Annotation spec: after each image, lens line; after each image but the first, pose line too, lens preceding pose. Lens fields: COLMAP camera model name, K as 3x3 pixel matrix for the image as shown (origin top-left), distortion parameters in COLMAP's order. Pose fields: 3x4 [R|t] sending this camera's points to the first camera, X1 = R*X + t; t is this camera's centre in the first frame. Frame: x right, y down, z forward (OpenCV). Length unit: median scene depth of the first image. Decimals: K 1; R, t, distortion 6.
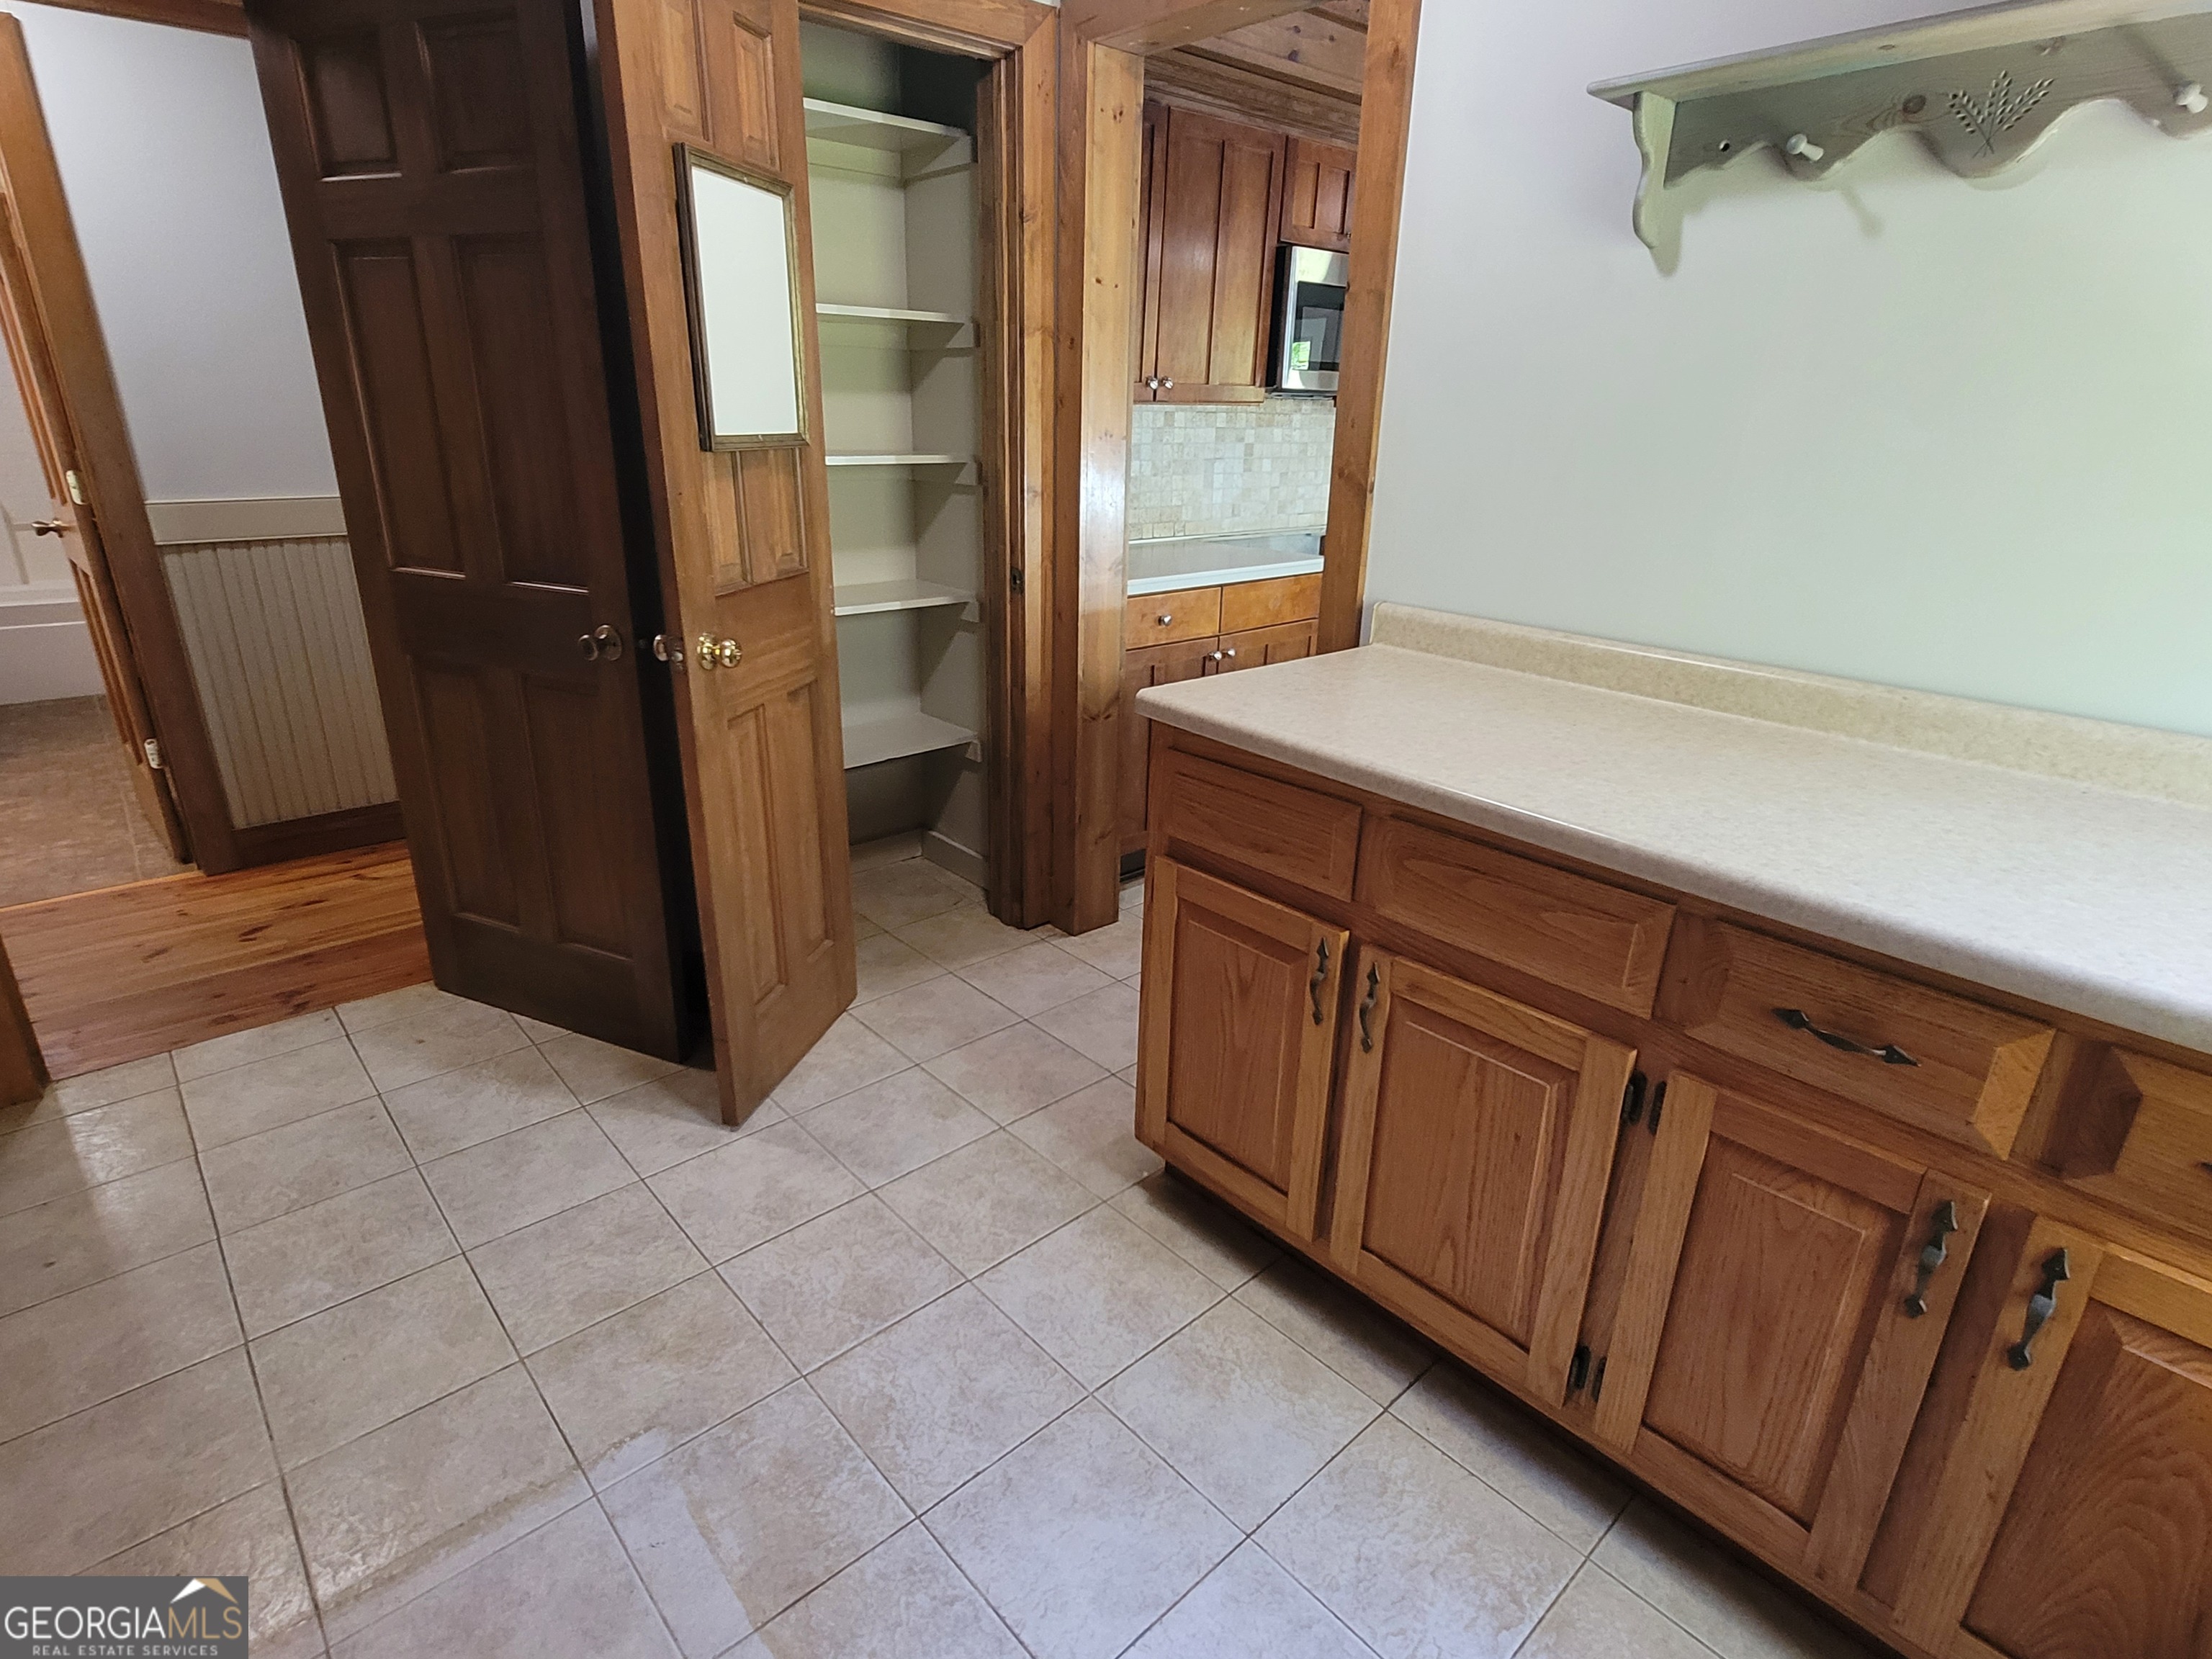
lens RADIAL K [[1141.8, 0, 1104.5], [0, 1141.8, 831.1], [0, 0, 1]] dist [0.000715, -0.001548]
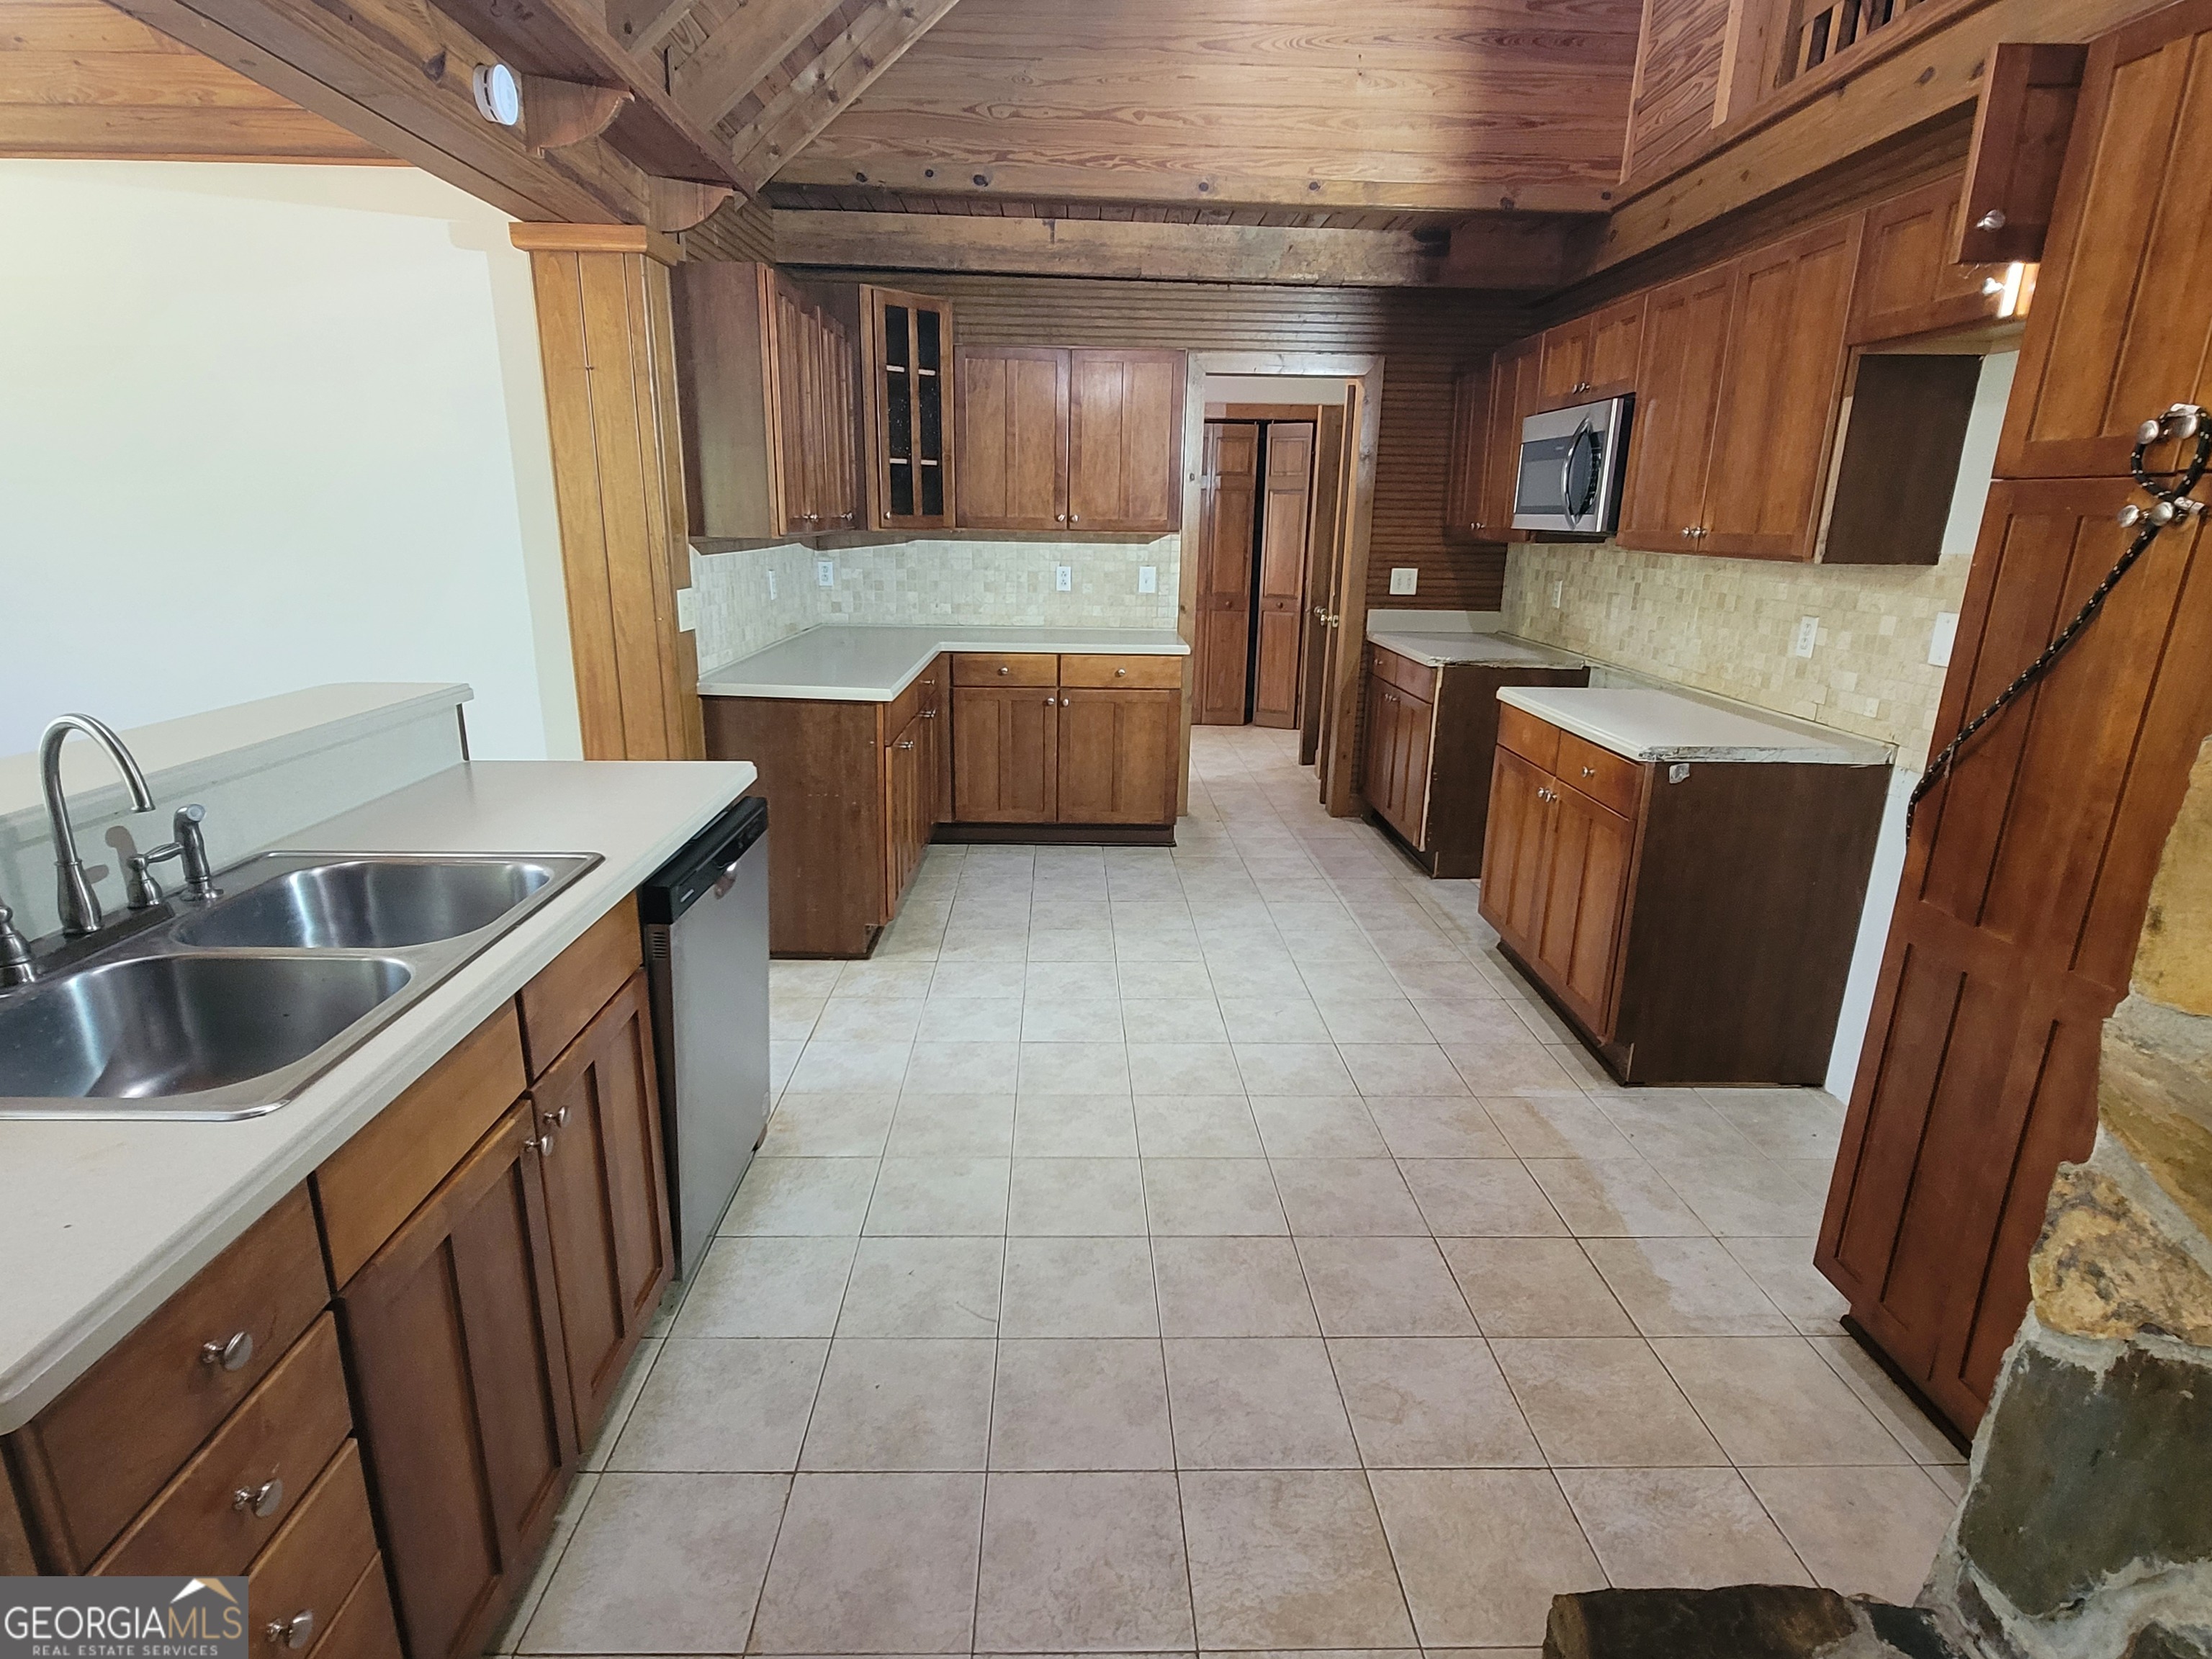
lens RADIAL K [[1141.8, 0, 1103.6], [0, 1141.8, 837.4], [0, 0, 1]] dist [0.000715, -0.001548]
pose [[-0.649700, 0.181899, -0.738108, 2.927929], [-0.294177, 0.835143, 0.464753, -1.152220], [0.700964, 0.519084, -0.489082, 3.059809]]
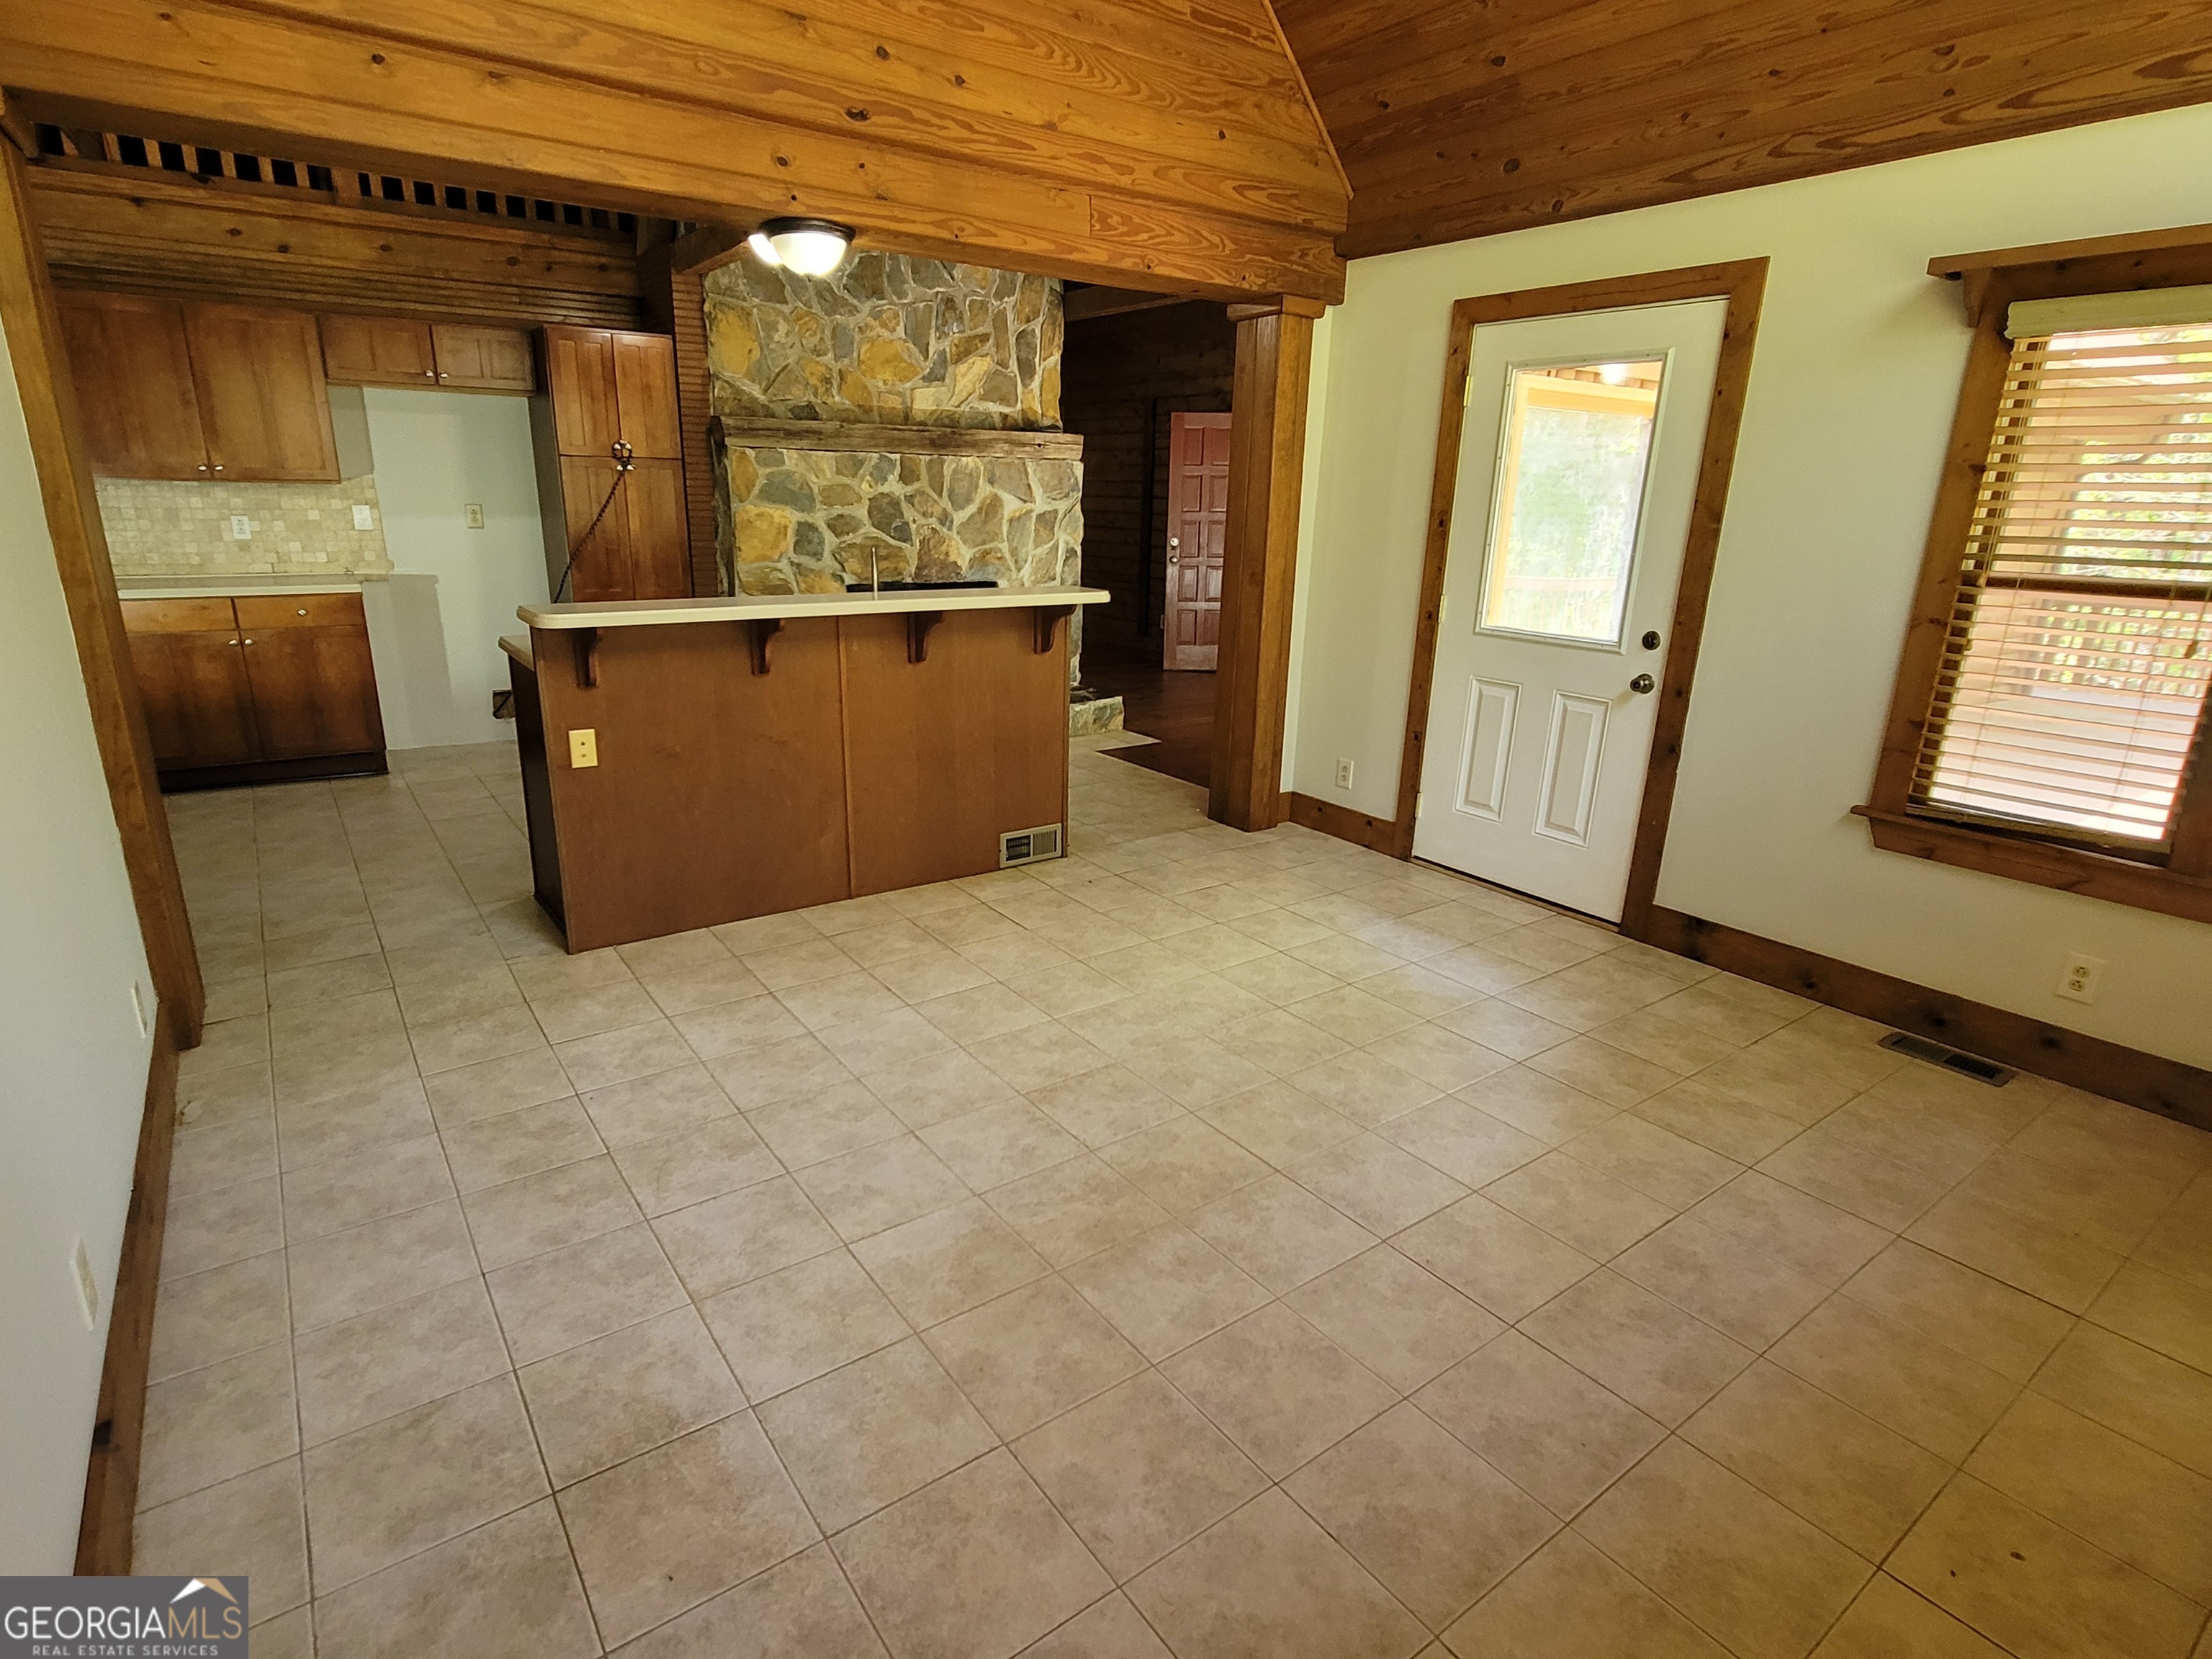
lens RADIAL K [[1141.8, 0, 1099.8], [0, 1141.8, 830.6], [0, 0, 1]] dist [0.000715, -0.001548]
pose [[0.994000, 0.037935, -0.102595, 3.536031], [-0.044948, 0.996745, -0.066933, 0.069503], [0.099722, 0.071142, 0.992469, -0.129811]]
